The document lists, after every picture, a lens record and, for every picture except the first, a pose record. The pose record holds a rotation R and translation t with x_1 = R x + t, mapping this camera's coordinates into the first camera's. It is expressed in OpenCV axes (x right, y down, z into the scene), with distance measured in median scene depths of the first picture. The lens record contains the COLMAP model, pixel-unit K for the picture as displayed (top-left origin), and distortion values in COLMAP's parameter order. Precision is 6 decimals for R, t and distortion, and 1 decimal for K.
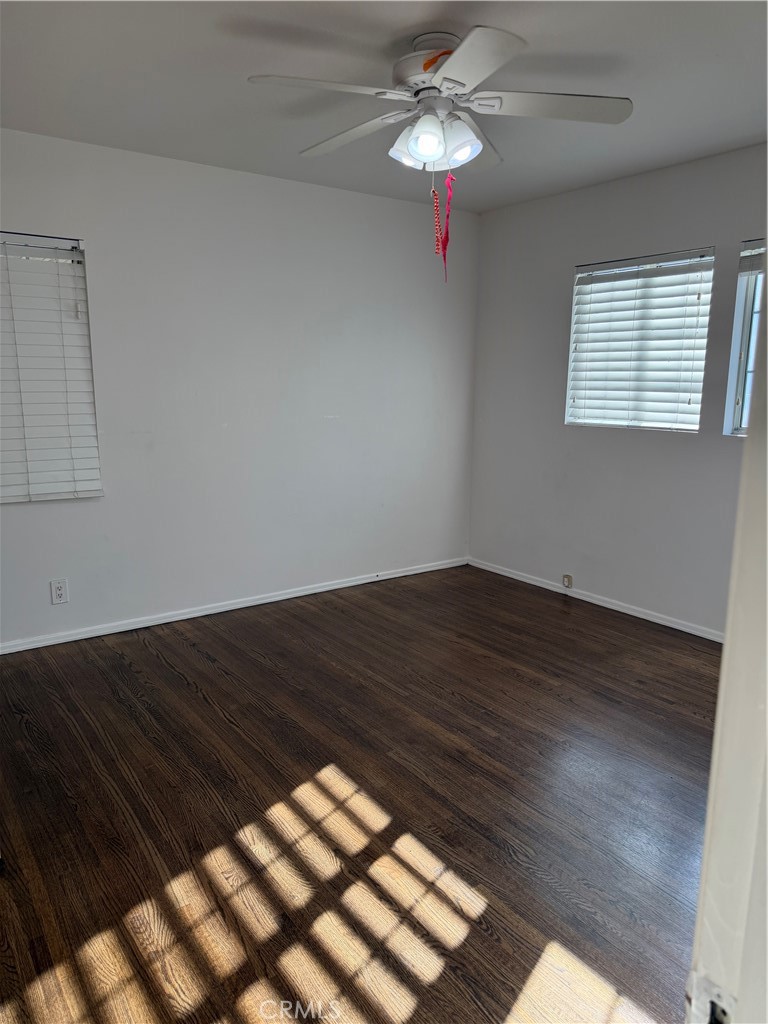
lens RADIAL K [[736.4, 0, 384.0], [0, 736.4, 512.0], [0, 0, 1]] dist [-0.002401, -0.001576]
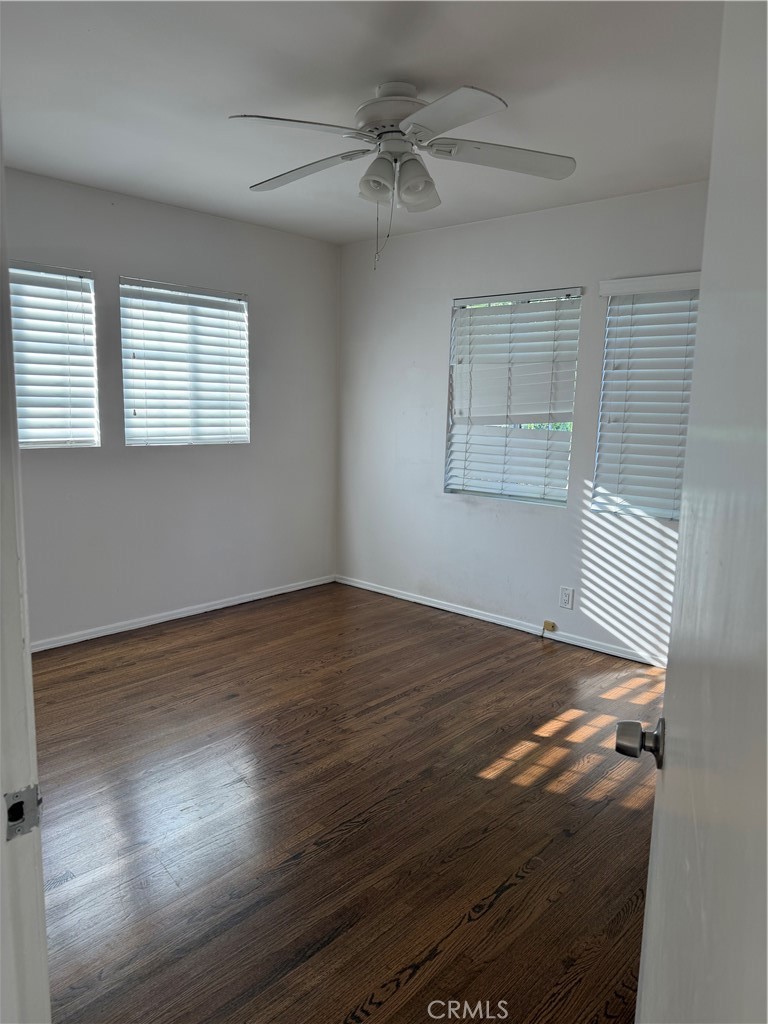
lens RADIAL K [[694.3, 0, 384.0], [0, 694.3, 512.0], [0, 0, 1]] dist [-0.091496, -0.000501]
pose [[-0.229584, -0.174102, 0.957591, -0.727477], [0.144676, 0.966836, 0.210469, -0.193816], [-0.962476, 0.186861, -0.196782, 0.978361]]
